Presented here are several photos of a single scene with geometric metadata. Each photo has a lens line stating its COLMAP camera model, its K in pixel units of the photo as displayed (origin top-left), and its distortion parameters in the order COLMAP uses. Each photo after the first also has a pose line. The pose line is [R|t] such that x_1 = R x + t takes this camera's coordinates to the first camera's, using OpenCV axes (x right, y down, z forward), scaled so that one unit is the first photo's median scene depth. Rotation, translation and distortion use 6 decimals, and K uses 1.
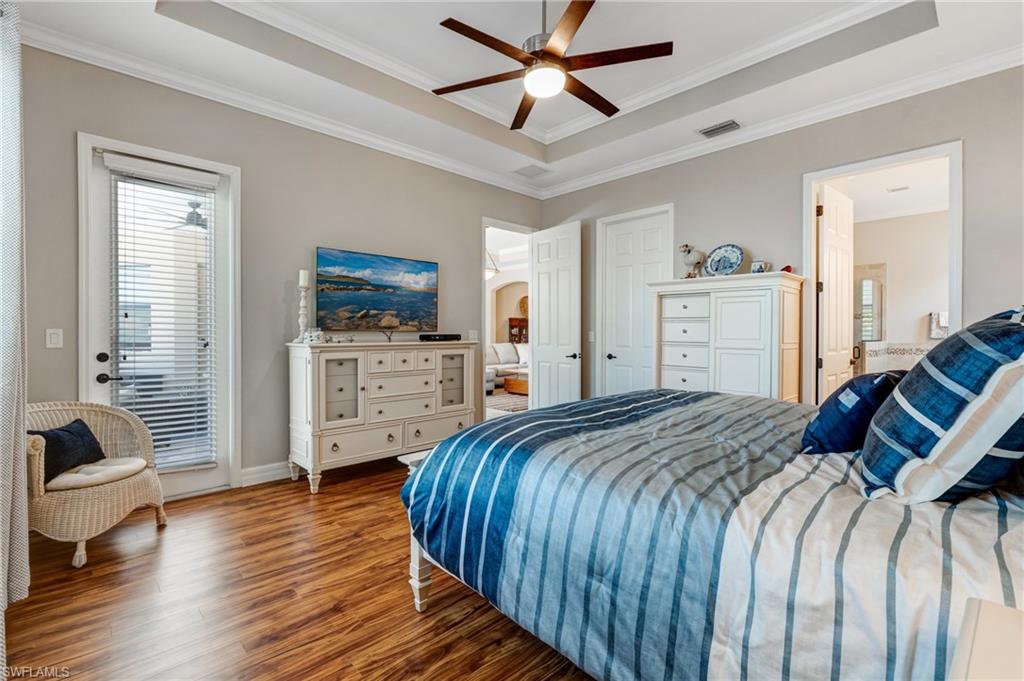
lens RADIAL K [[461.1, 0, 505.1], [0, 461.1, 338.1], [0, 0, 1]] dist [-0.009259, 0.001844]
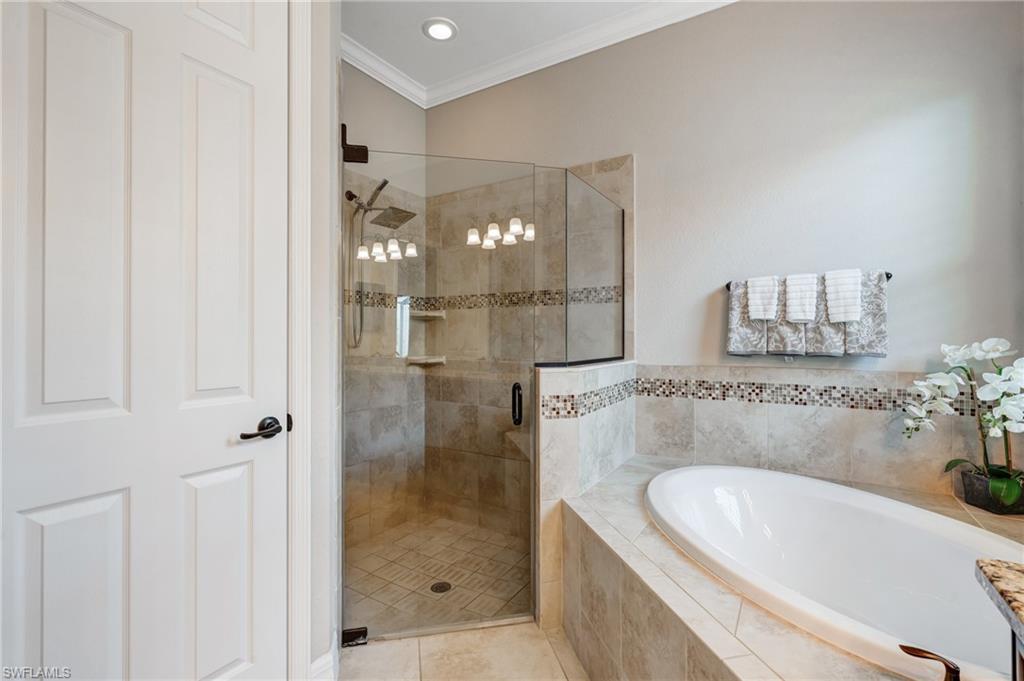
lens RADIAL K [[461.1, 0, 515.5], [0, 461.1, 340.4], [0, 0, 1]] dist [-0.009259, 0.001844]
pose [[0.964895, -0.002863, 0.262619, 0.676509], [0.004653, 0.999970, -0.006195, -0.007977], [-0.262594, 0.007200, 0.964880, 0.699491]]
